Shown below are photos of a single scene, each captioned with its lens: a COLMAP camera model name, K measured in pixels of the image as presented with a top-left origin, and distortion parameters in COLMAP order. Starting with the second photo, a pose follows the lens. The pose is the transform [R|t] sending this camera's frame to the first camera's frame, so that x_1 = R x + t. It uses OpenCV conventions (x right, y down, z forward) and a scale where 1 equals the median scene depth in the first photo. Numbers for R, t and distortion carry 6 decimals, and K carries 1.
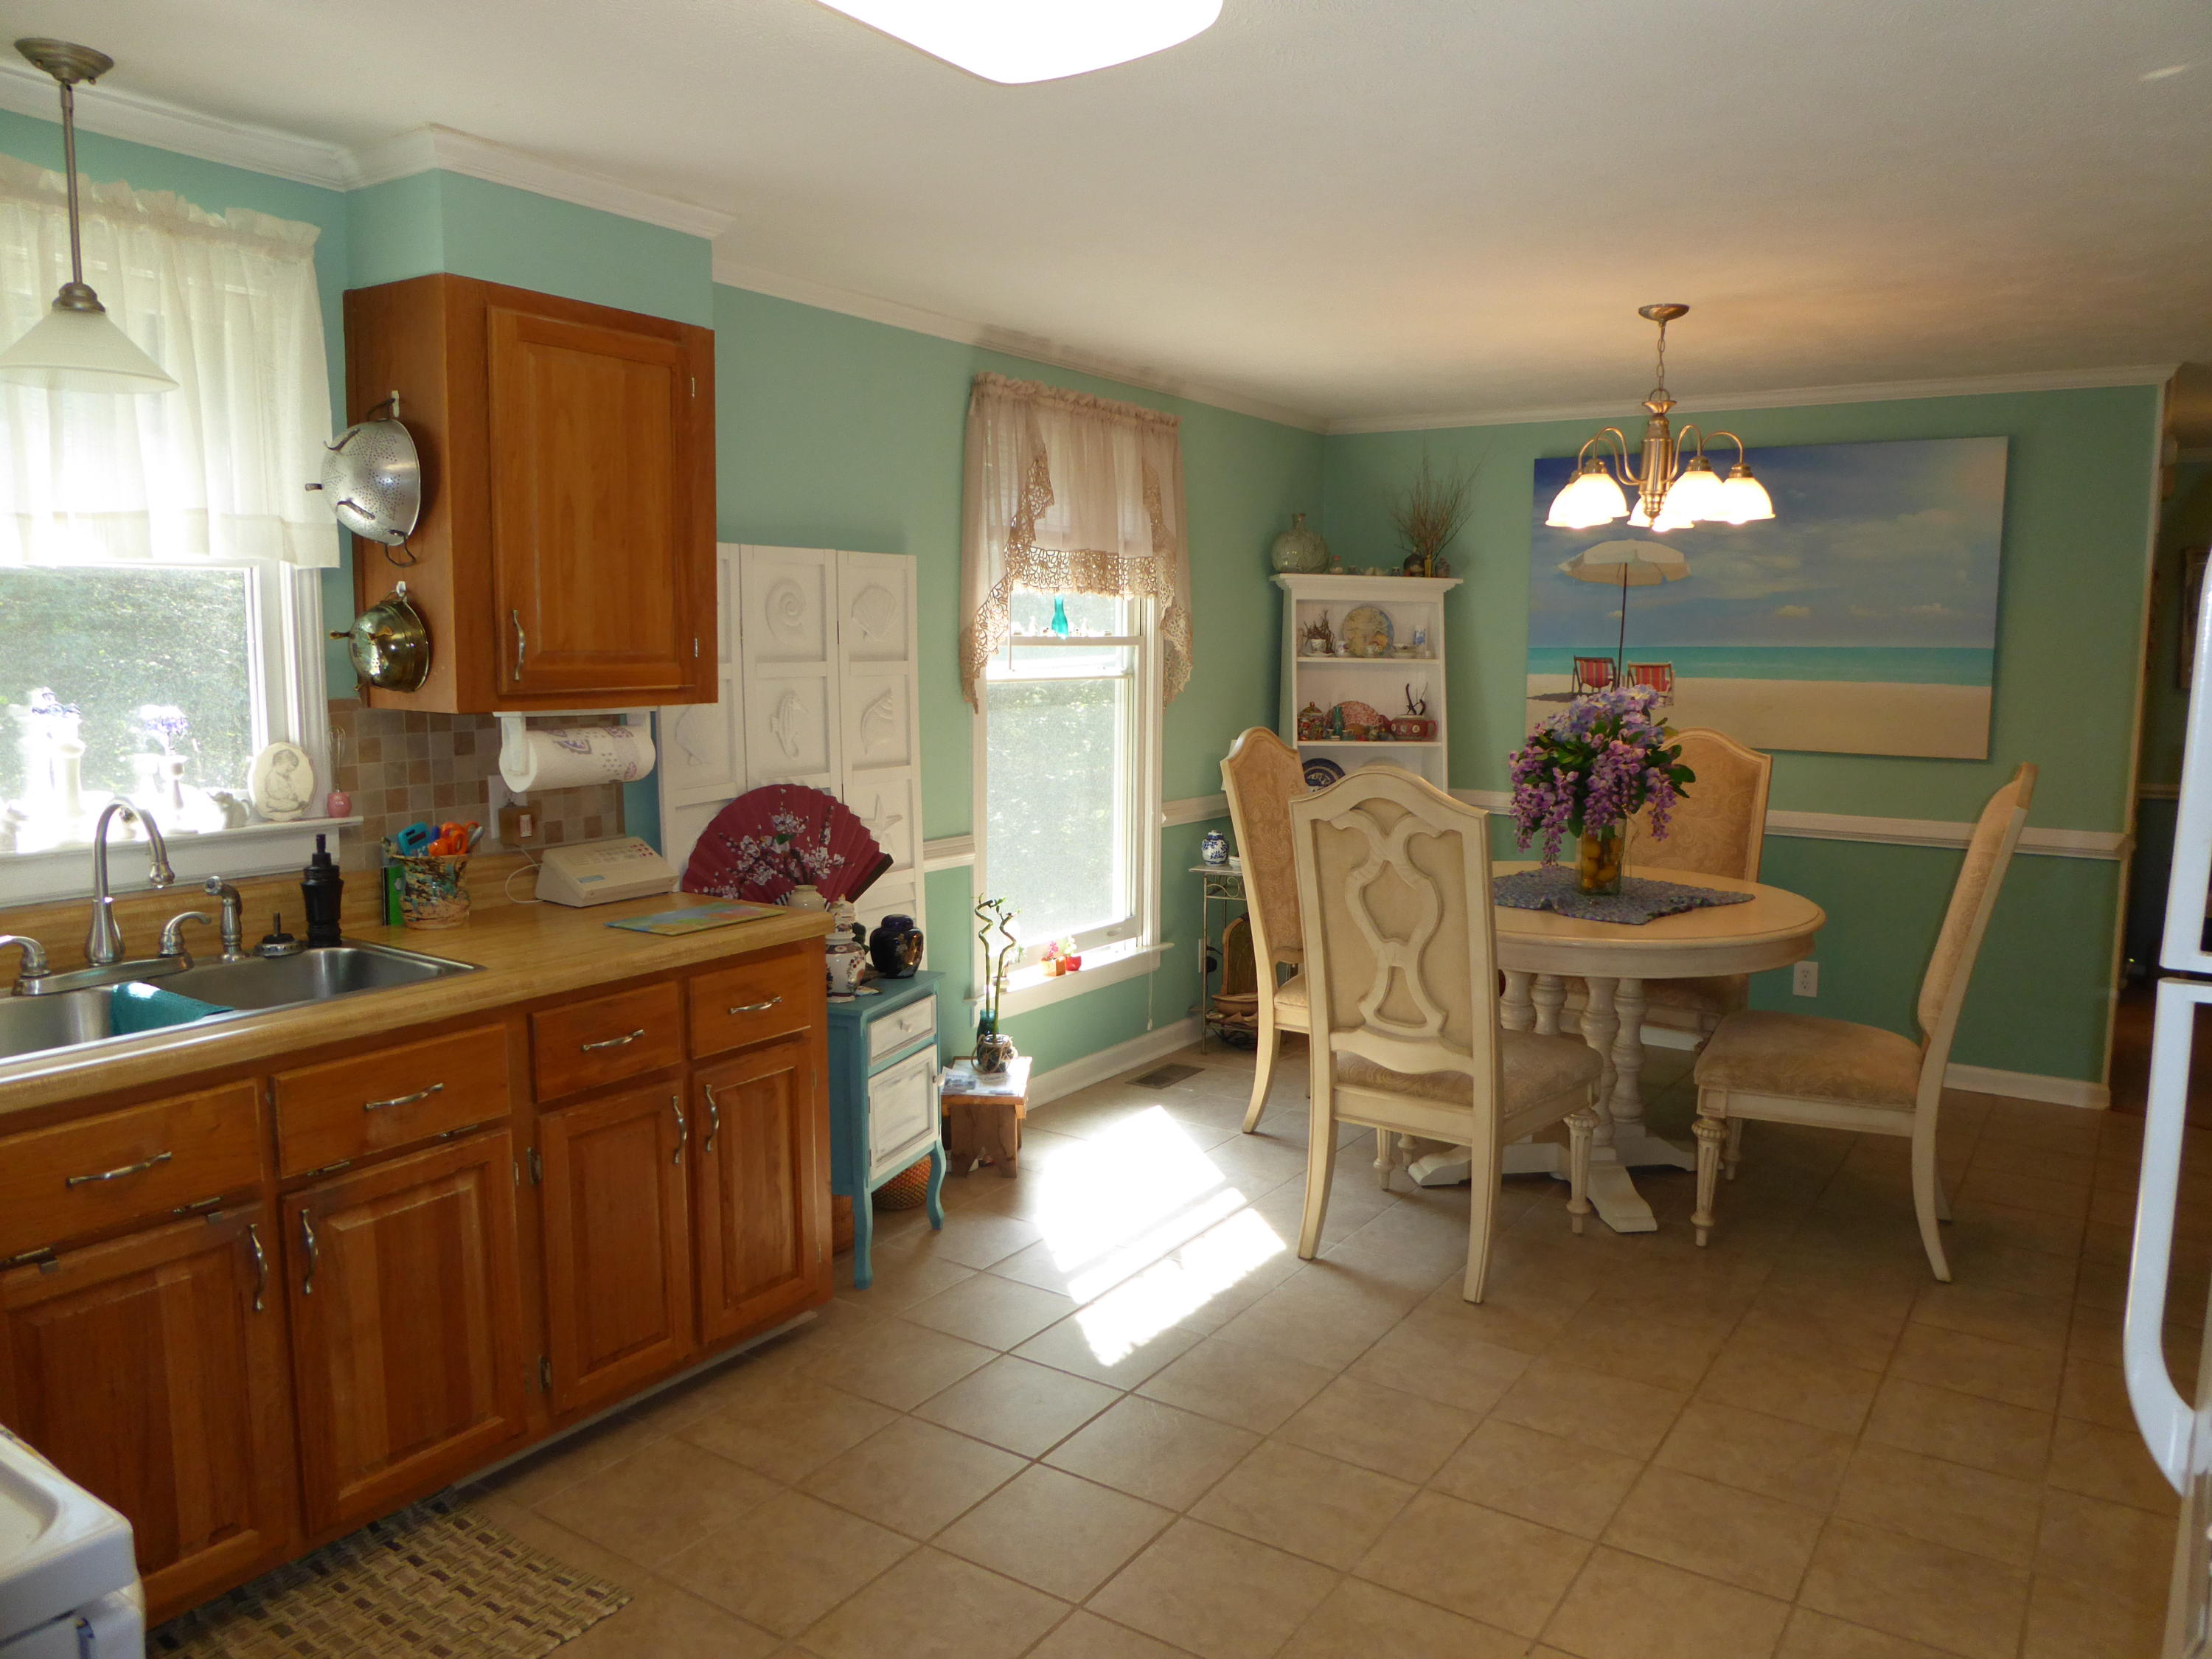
lens RADIAL K [[1582.3, 0, 1114.0], [0, 1582.3, 833.1], [0, 0, 1]] dist [-0.049720, 0.004406]
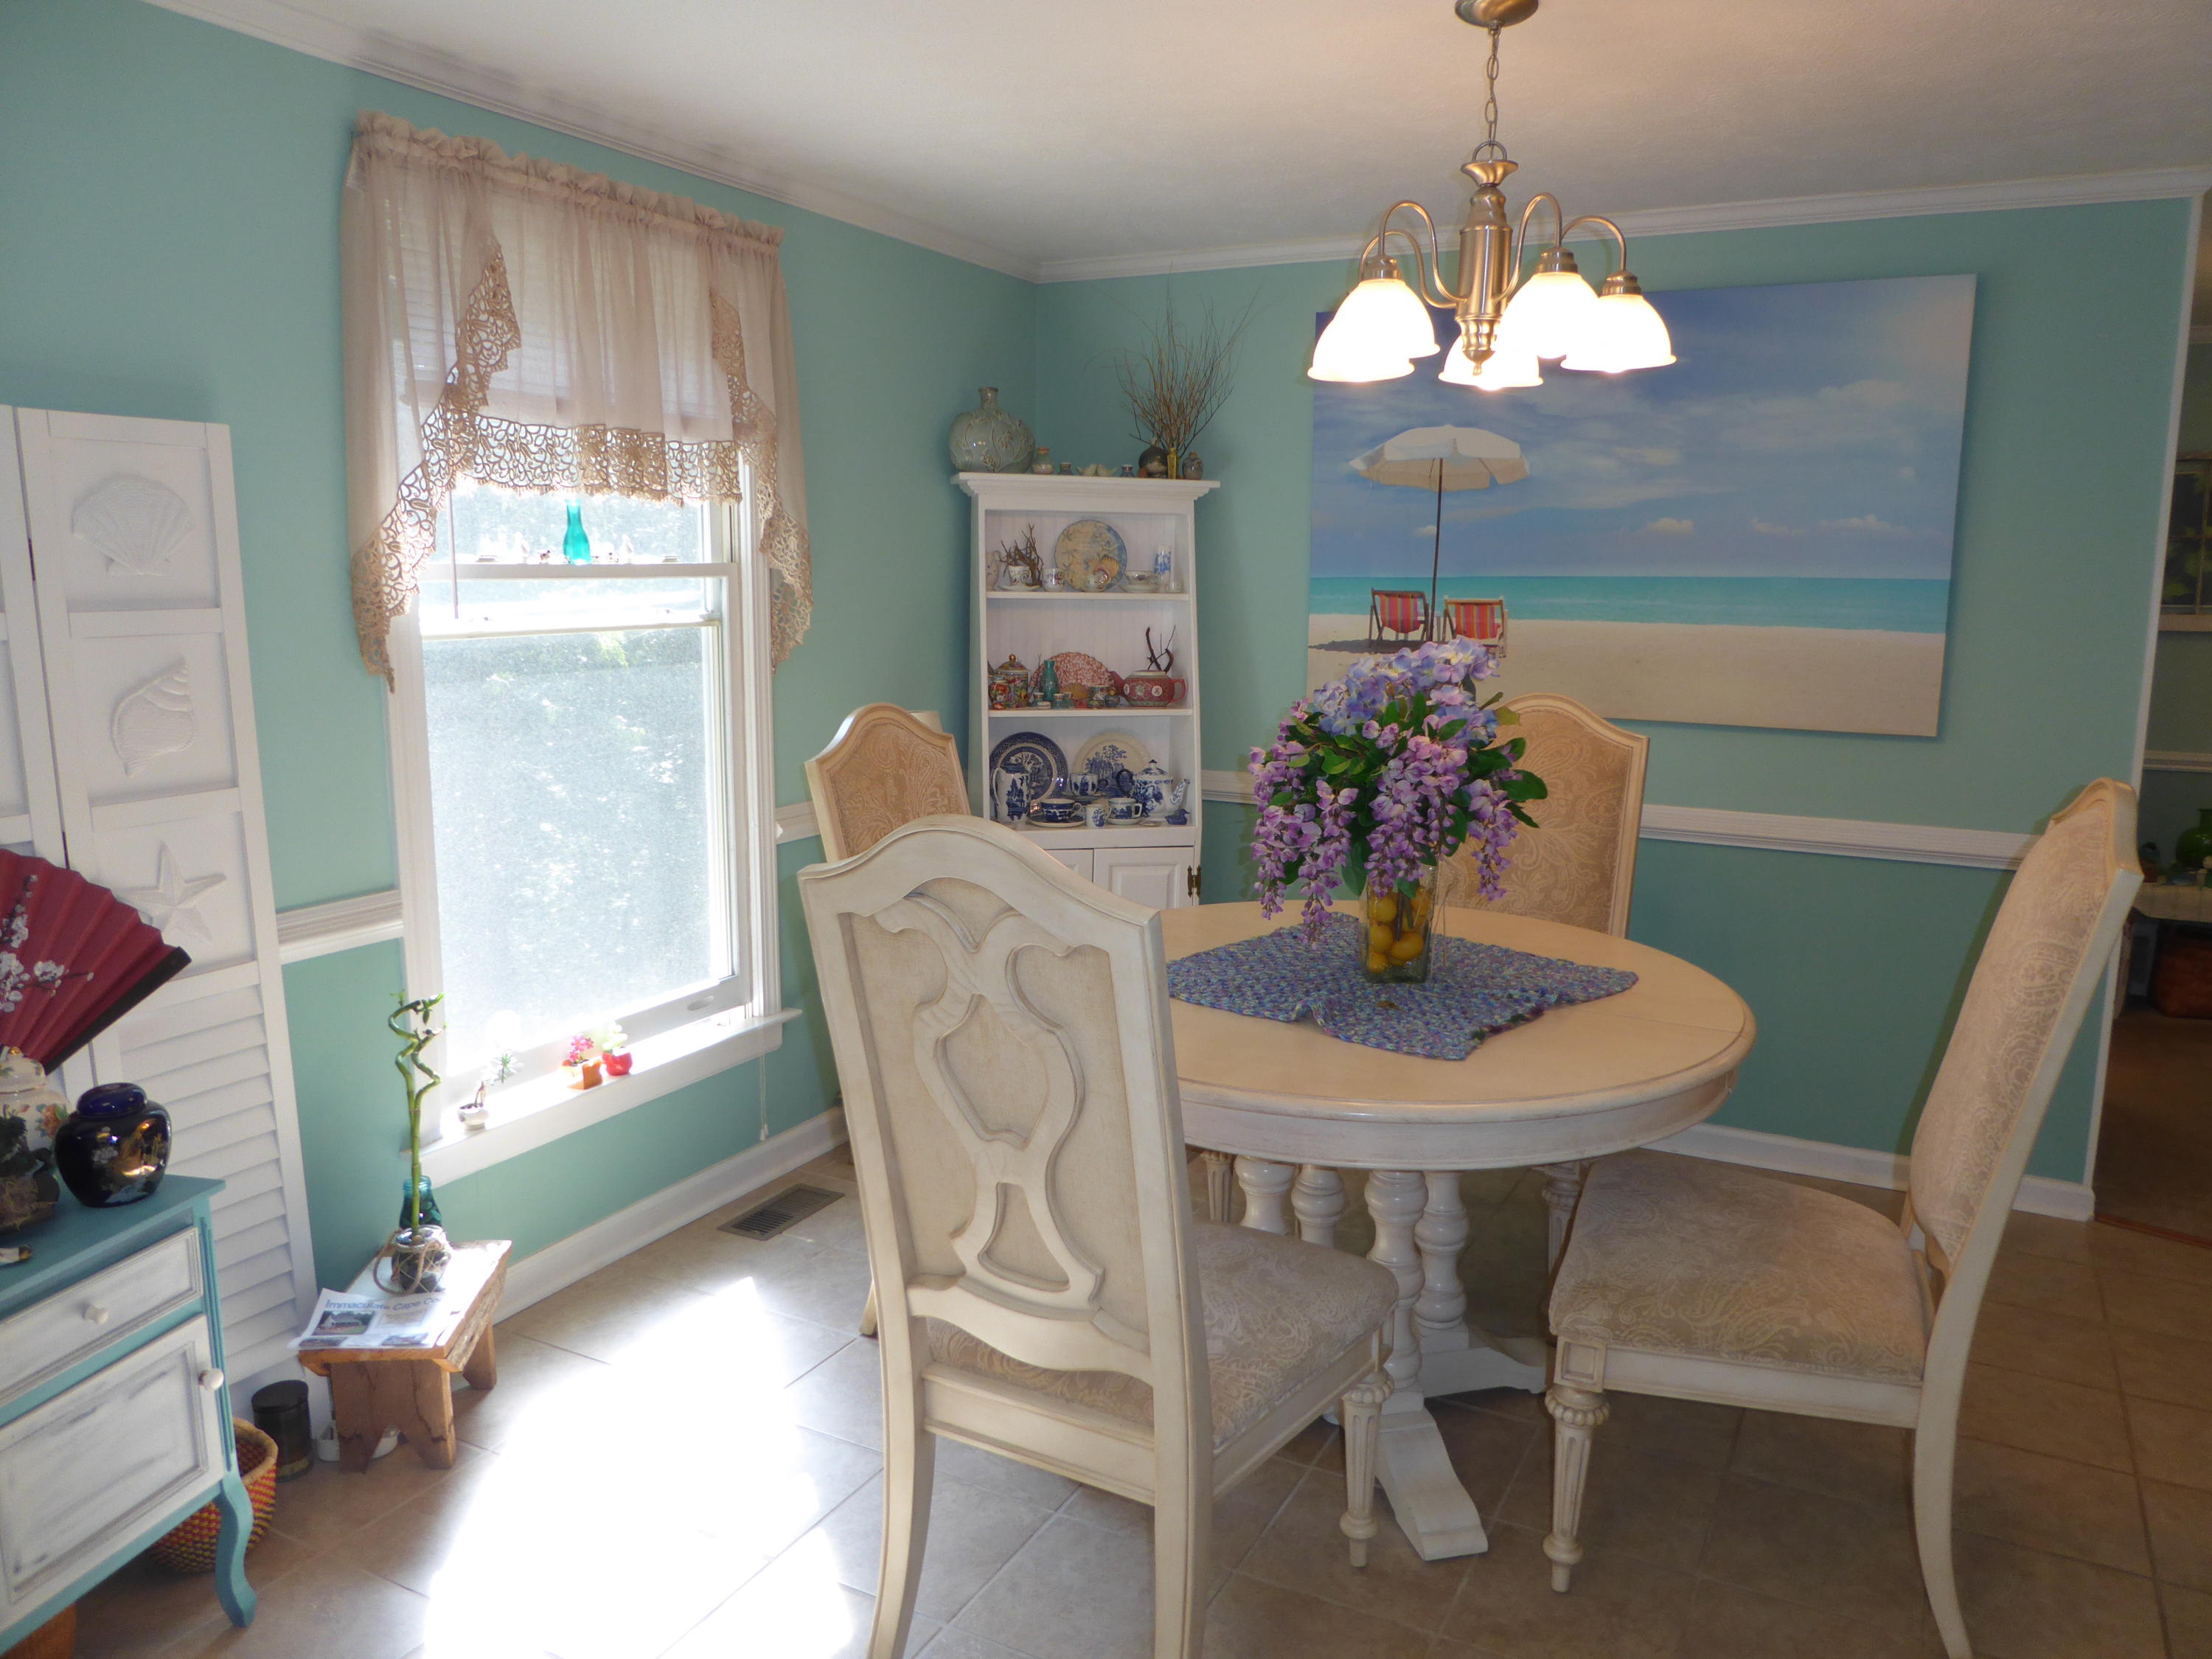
lens RADIAL K [[1554.8, 0, 1124.7], [0, 1554.8, 840.2], [0, 0, 1]] dist [-0.061914, 0.034445]
pose [[0.994160, -0.019394, 0.106161, 0.126844], [0.013876, 0.998526, 0.052476, -0.044977], [-0.107023, -0.050696, 0.992963, 0.373729]]
